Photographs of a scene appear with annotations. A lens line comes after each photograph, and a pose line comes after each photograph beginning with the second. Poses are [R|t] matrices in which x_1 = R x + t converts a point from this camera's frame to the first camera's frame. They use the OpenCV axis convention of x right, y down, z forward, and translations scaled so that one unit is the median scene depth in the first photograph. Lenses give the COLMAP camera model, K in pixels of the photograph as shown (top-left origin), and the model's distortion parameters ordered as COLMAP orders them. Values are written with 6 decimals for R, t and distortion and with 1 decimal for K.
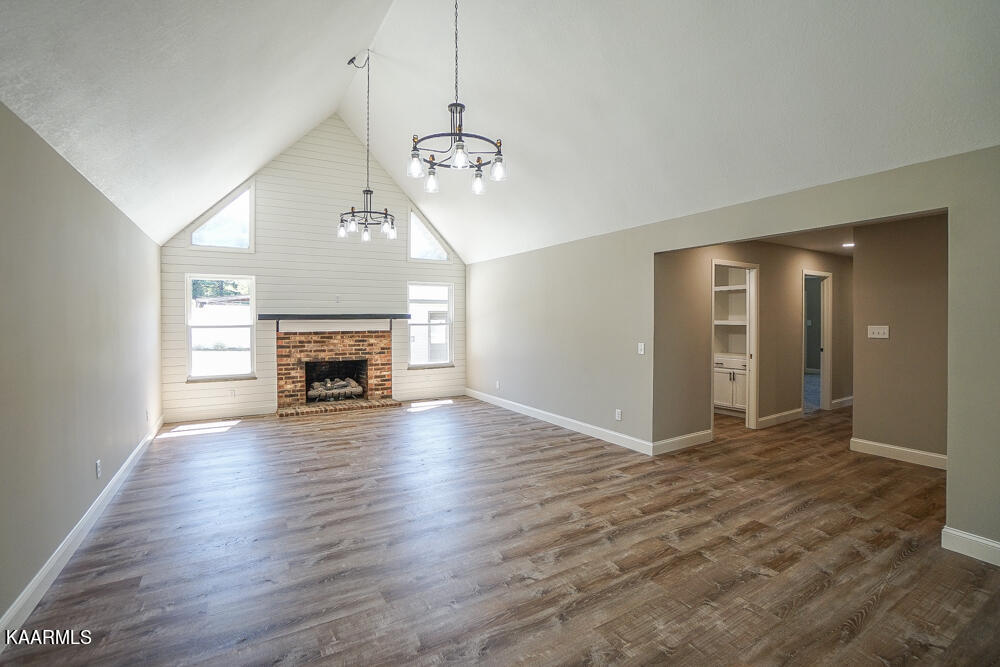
lens RADIAL K [[439.6, 0, 487.9], [0, 439.6, 325.7], [0, 0, 1]] dist [-0.064786, 0.022942]
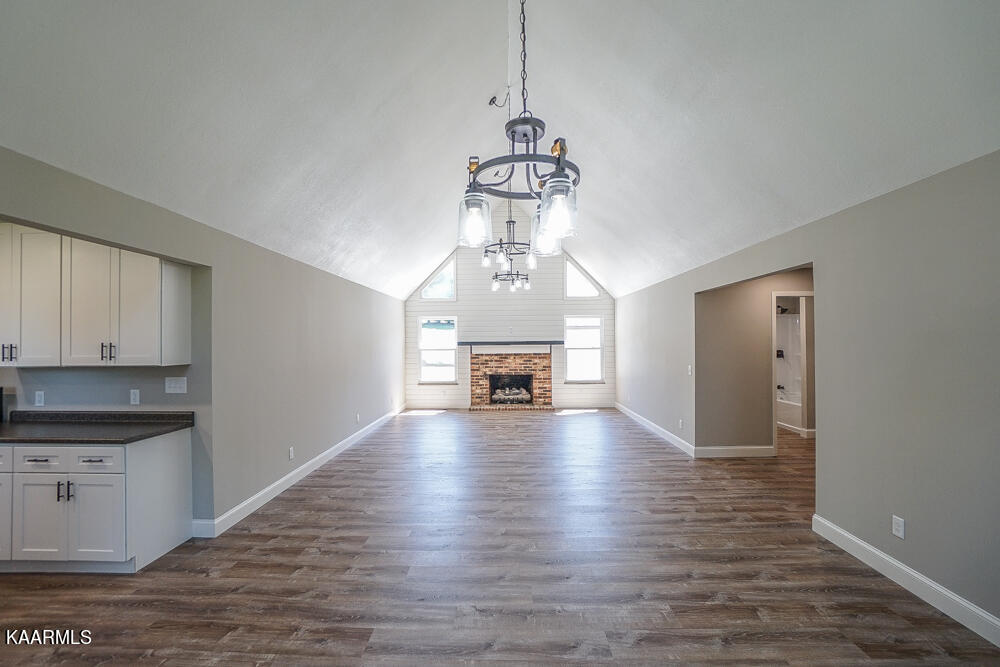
lens RADIAL K [[436.4, 0, 503.4], [0, 436.4, 341.5], [0, 0, 1]] dist [-0.063717, 0.022774]
pose [[0.860927, -0.004596, -0.508707, 0.364005], [-0.002028, 0.999920, -0.012466, -0.008244], [0.508724, 0.011764, 0.860849, -0.222852]]
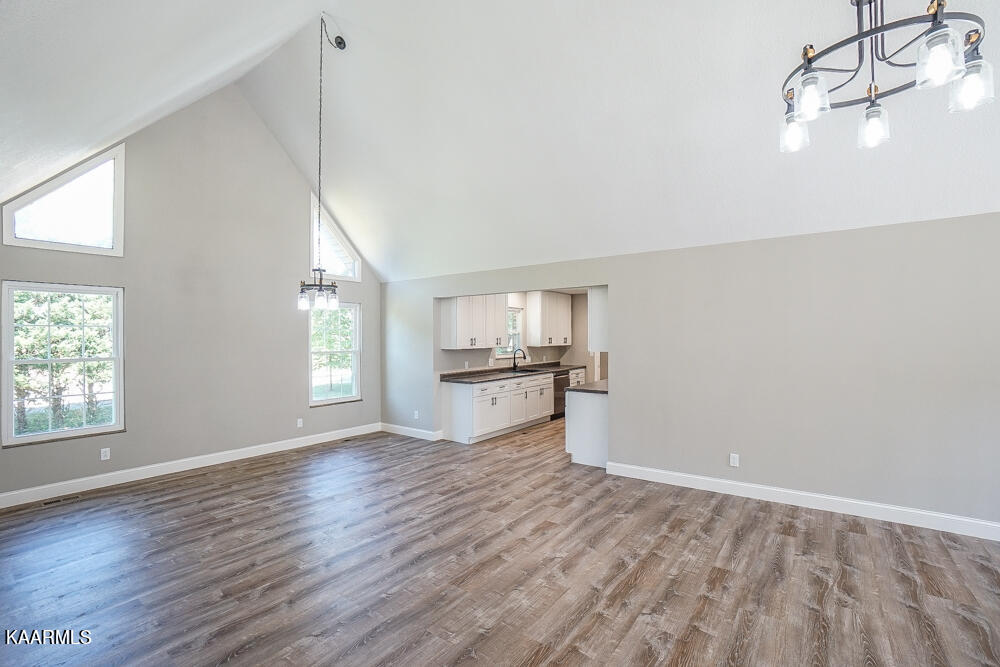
lens RADIAL K [[456.5, 0, 492.5], [0, 456.5, 337.6], [0, 0, 1]] dist [-0.076724, 0.027807]
pose [[-0.920569, 0.009379, -0.390468, 0.295085], [0.002675, 0.999840, 0.017711, -0.027193], [0.390572, 0.015260, -0.920446, 0.638180]]
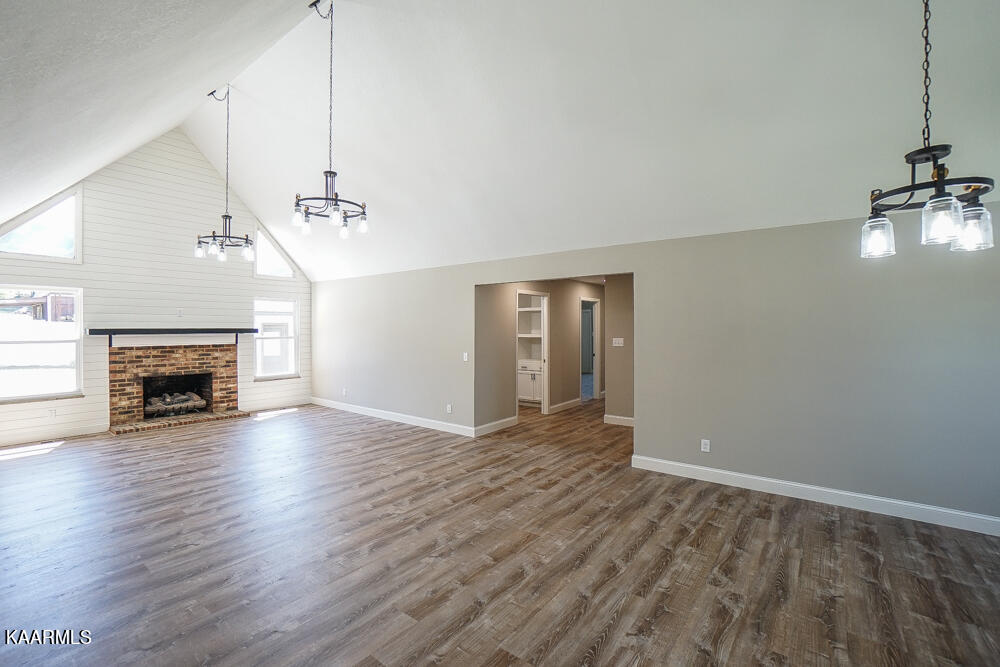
lens RADIAL K [[435.7, 0, 485.7], [0, 435.7, 330.0], [0, 0, 1]] dist [-0.064627, 0.022238]
pose [[0.929250, 0.000457, 0.369451, -0.054831], [0.004361, 0.999916, -0.012206, -0.008175], [-0.369425, 0.012954, 0.929170, -0.172978]]
